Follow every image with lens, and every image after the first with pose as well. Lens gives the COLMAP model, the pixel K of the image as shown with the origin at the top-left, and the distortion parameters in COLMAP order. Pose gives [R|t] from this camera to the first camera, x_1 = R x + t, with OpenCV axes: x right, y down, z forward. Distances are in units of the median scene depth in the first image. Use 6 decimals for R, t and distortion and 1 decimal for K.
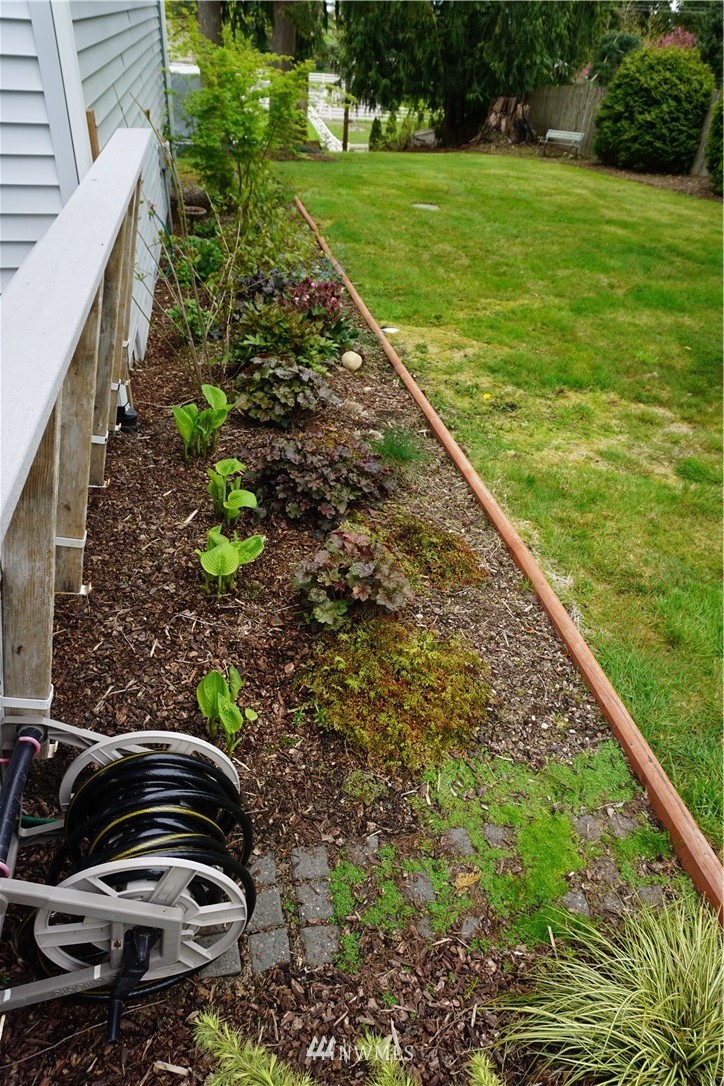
lens RADIAL K [[721.5, 0, 362.0], [0, 721.5, 543.0], [0, 0, 1]] dist [-0.054831, 0.038360]
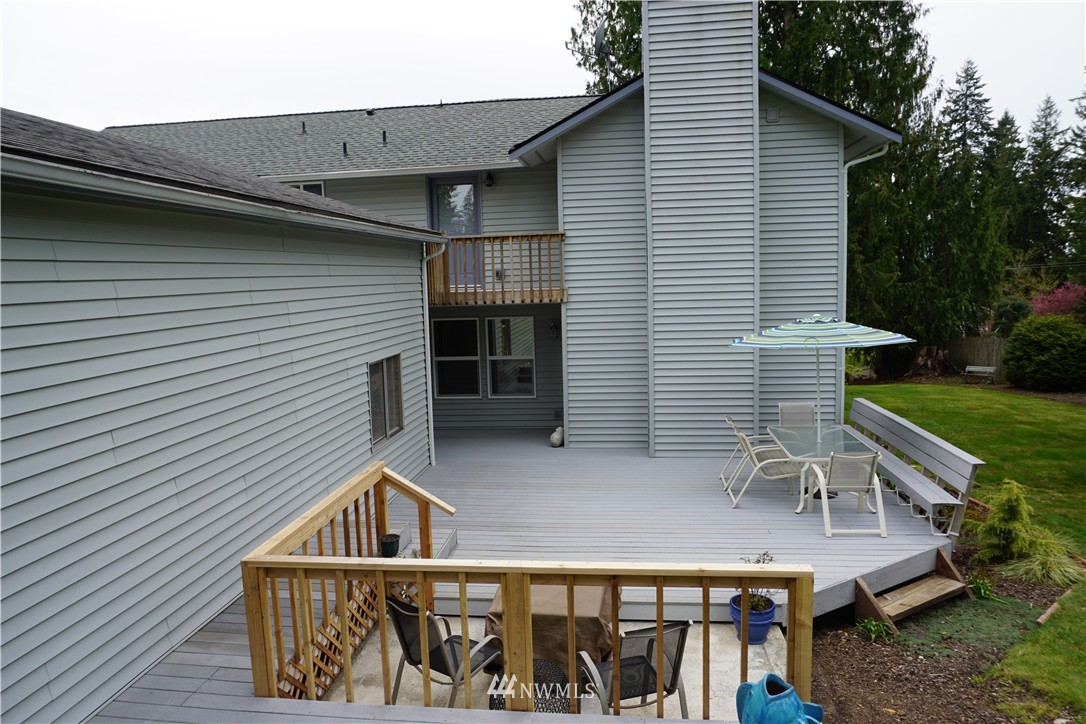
lens RADIAL K [[721.5, 0, 545.9], [0, 721.5, 366.2], [0, 0, 1]] dist [-0.054831, 0.038360]
pose [[0.952686, -0.048367, -0.300085, -0.132747], [-0.108722, 0.867718, -0.485020, 0.231880], [0.283848, 0.494698, 0.821404, -0.479092]]
